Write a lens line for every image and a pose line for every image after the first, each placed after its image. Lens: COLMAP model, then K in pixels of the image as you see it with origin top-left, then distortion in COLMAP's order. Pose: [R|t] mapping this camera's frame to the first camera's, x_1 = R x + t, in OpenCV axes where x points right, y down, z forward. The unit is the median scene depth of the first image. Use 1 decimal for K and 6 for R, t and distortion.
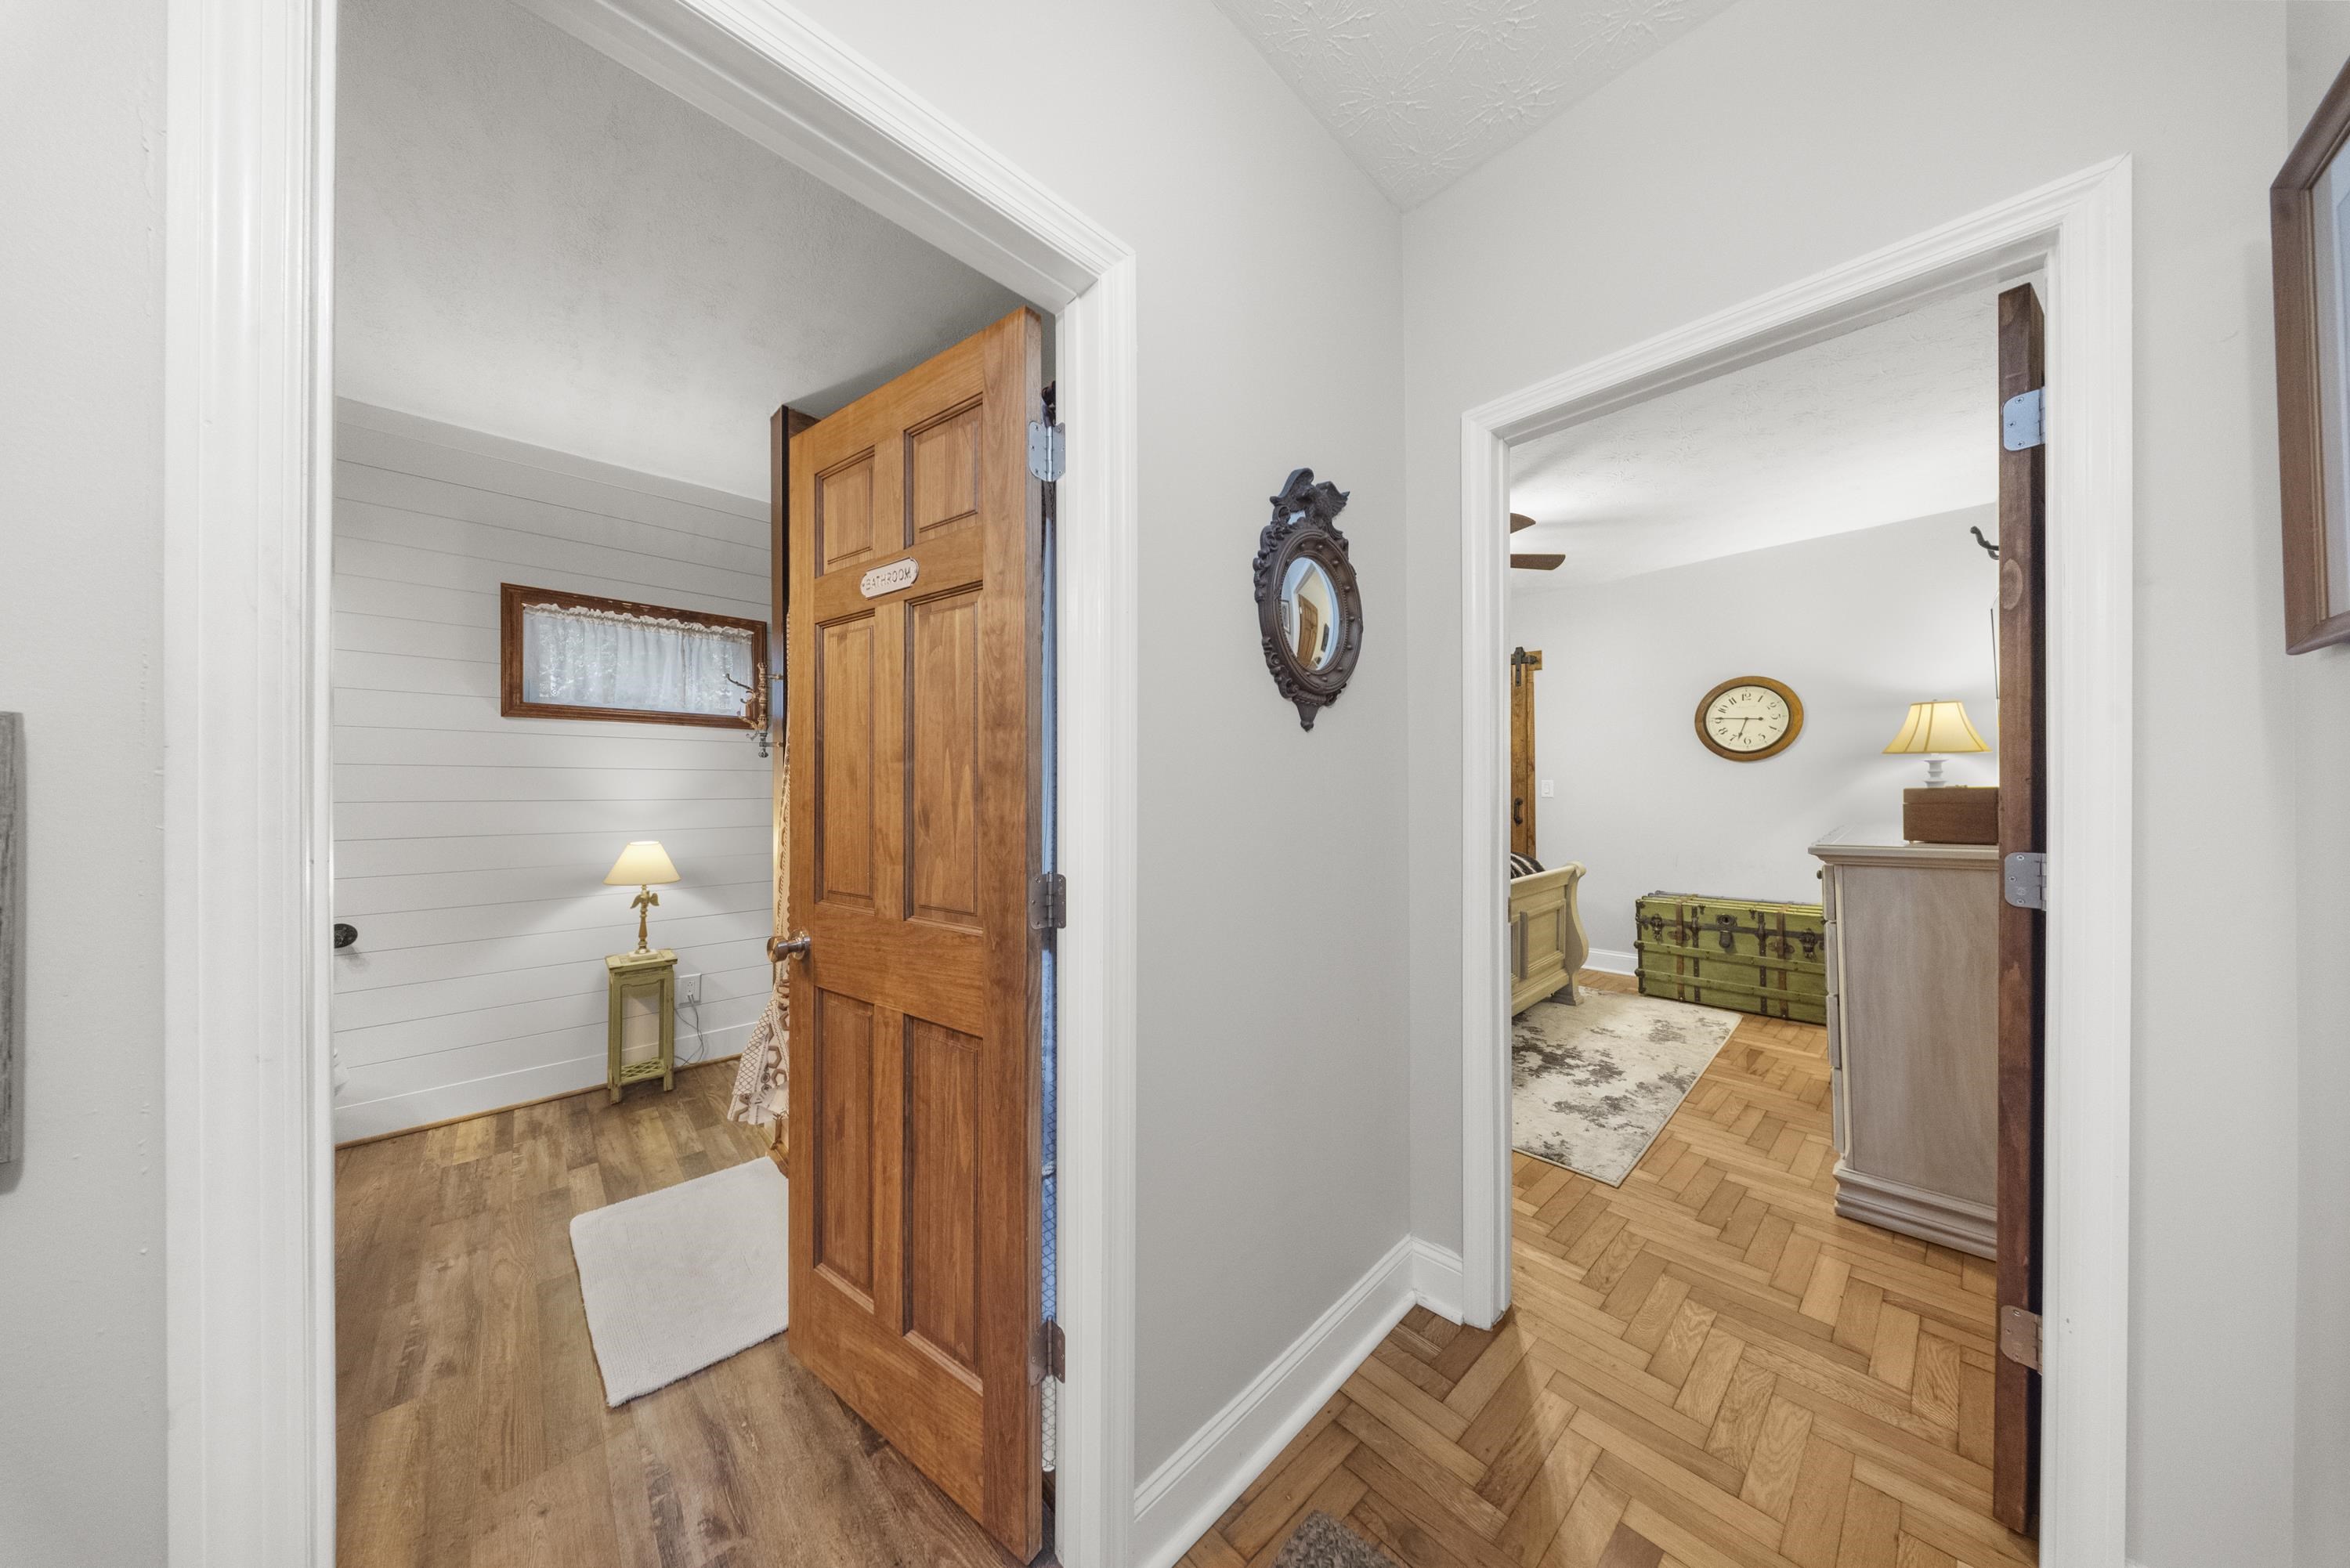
lens RADIAL K [[697.9, 0, 1189.3], [0, 697.9, 786.3], [0, 0, 1]] dist [-0.009120, 0.000371]
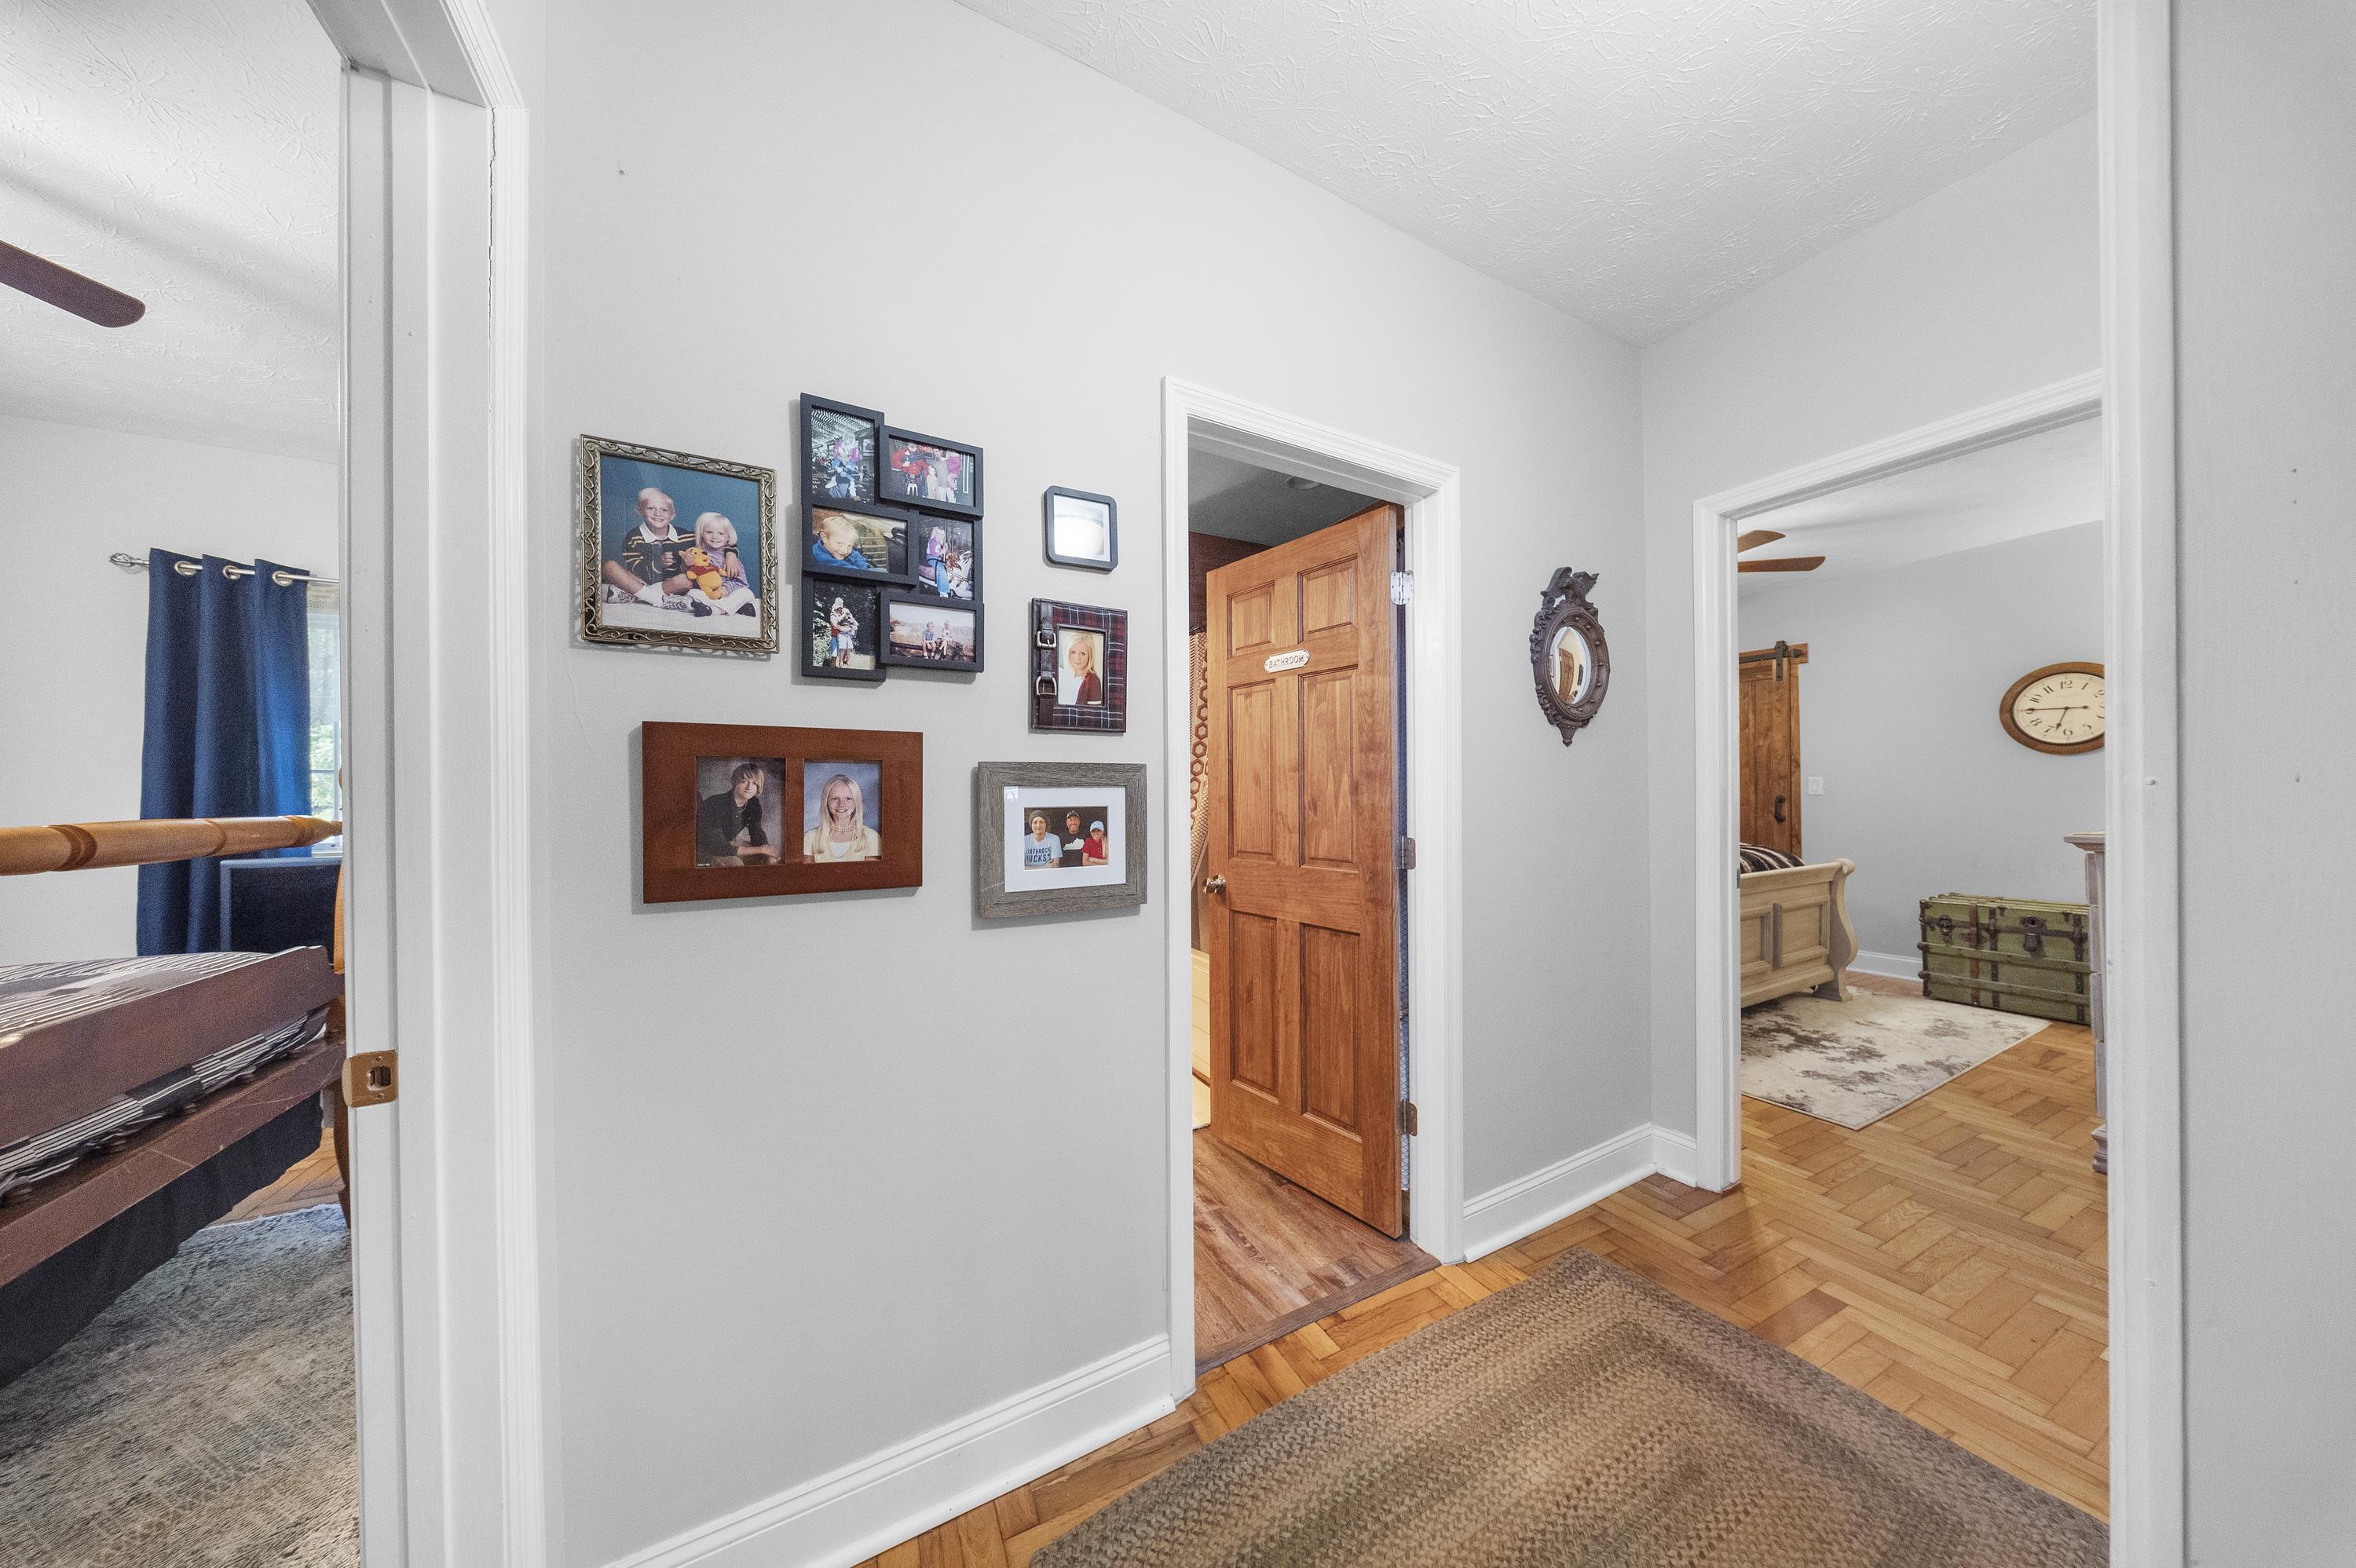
lens RADIAL K [[699.6, 0, 1174.1], [0, 699.6, 789.3], [0, 0, 1]] dist [-0.009120, 0.000371]
pose [[0.956544, -0.004994, -0.291546, -0.190839], [0.006224, 0.999975, 0.003290, -0.000112], [0.291522, -0.004961, 0.956551, -0.624928]]
